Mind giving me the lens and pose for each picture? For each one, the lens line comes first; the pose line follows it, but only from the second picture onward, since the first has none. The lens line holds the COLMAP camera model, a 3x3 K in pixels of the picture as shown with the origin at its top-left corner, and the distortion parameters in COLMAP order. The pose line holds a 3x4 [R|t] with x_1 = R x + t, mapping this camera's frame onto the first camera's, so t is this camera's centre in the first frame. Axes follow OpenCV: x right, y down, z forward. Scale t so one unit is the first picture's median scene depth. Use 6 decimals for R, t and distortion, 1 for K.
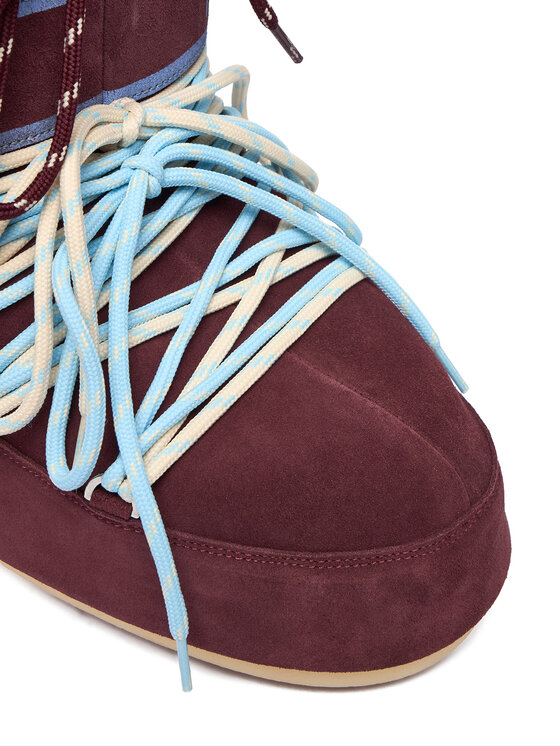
lens RADIAL K [[1162.5, 0, 280.0], [0, 1162.5, 373.0], [0, 0, 1]] dist [0.436231, 0.025183]
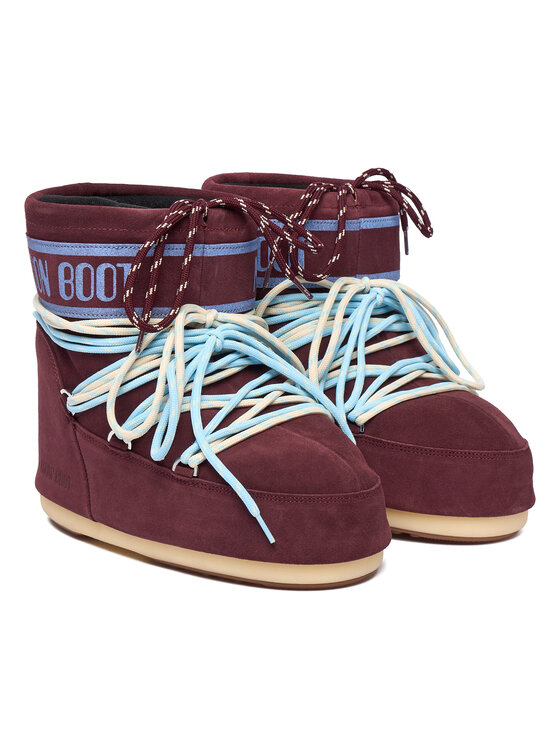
lens RADIAL K [[1162.5, 0, 280.0], [0, 1162.5, 373.0], [0, 0, 1]] dist [0.436231, 0.025183]
pose [[0.997403, 0.040960, -0.059248, 0.136544], [-0.060271, 0.925007, -0.375139, 0.694855], [0.039440, 0.377735, 0.925073, -0.942920]]
